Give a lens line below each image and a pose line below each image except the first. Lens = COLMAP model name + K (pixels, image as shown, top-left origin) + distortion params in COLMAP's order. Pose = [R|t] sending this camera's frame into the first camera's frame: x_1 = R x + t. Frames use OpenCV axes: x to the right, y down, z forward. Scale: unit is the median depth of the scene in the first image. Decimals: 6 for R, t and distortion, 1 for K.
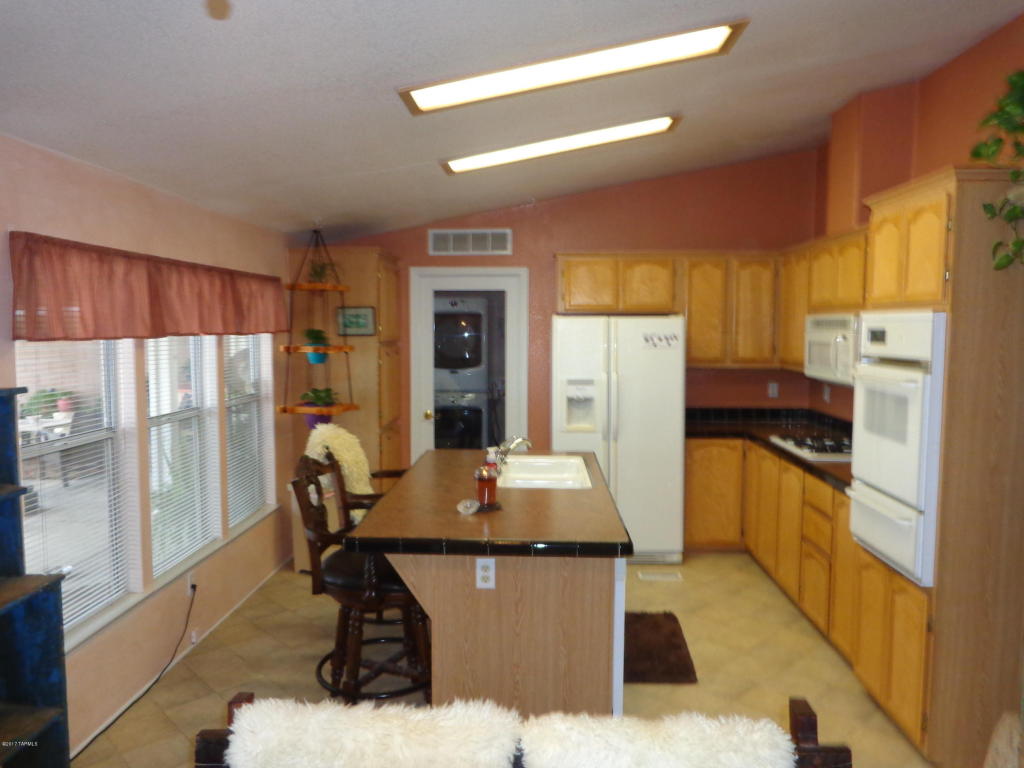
lens RADIAL K [[755.7, 0, 520.6], [0, 755.7, 387.7], [0, 0, 1]] dist [0.008185, -0.020300]
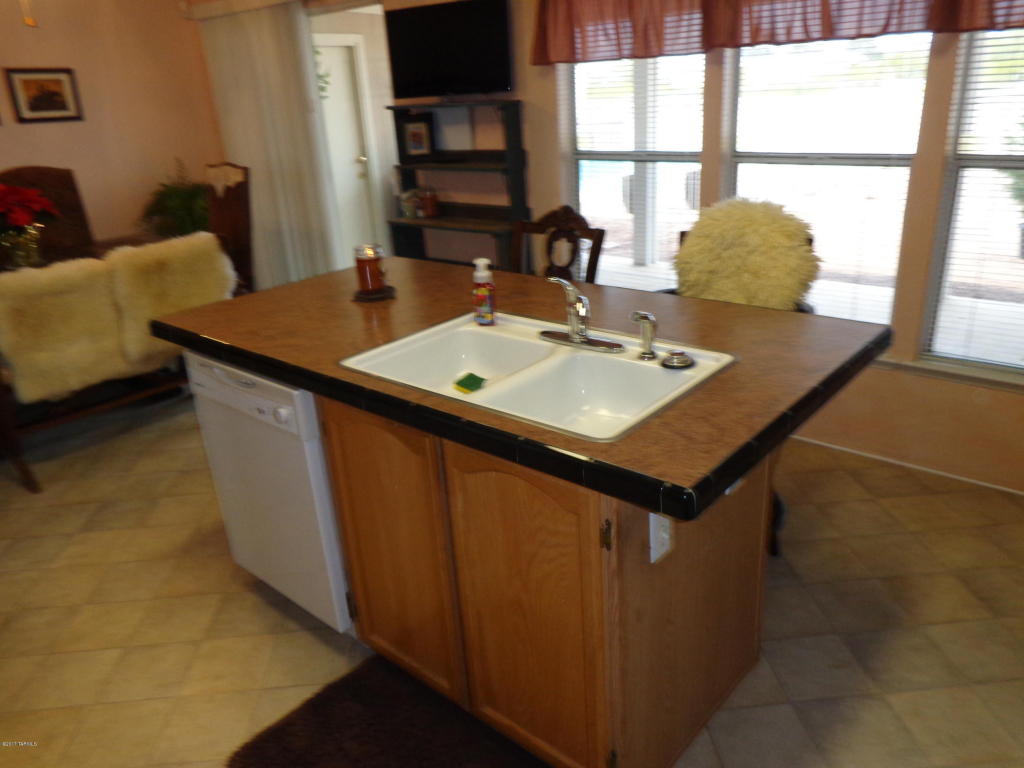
lens RADIAL K [[755.7, 0, 518.0], [0, 755.7, 390.5], [0, 0, 1]] dist [0.008185, -0.020300]
pose [[-0.624677, 0.322088, -0.711364, 0.275165], [-0.004471, 0.909483, 0.415718, -0.050398], [0.780871, 0.262870, -0.566692, 0.958650]]
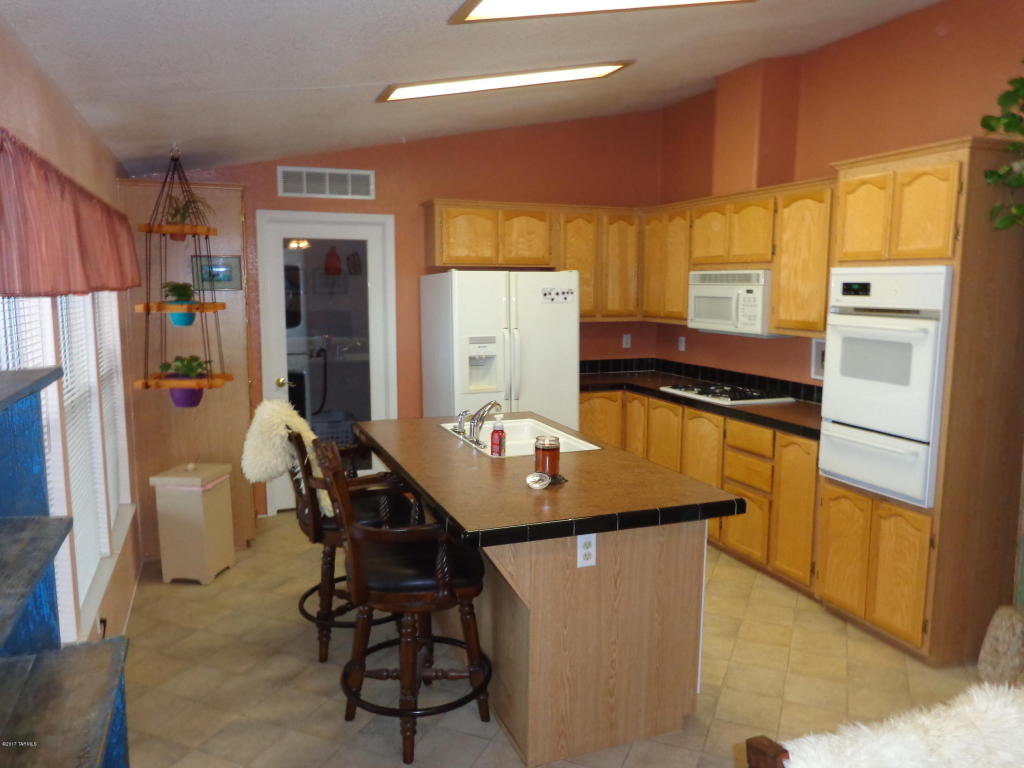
lens RADIAL K [[755.7, 0, 516.4], [0, 755.7, 385.3], [0, 0, 1]] dist [0.008185, -0.020300]
pose [[0.917413, -0.051173, 0.394633, -0.260071], [0.029929, 0.997761, 0.059806, -0.005909], [-0.396810, -0.043056, 0.916890, 0.112811]]
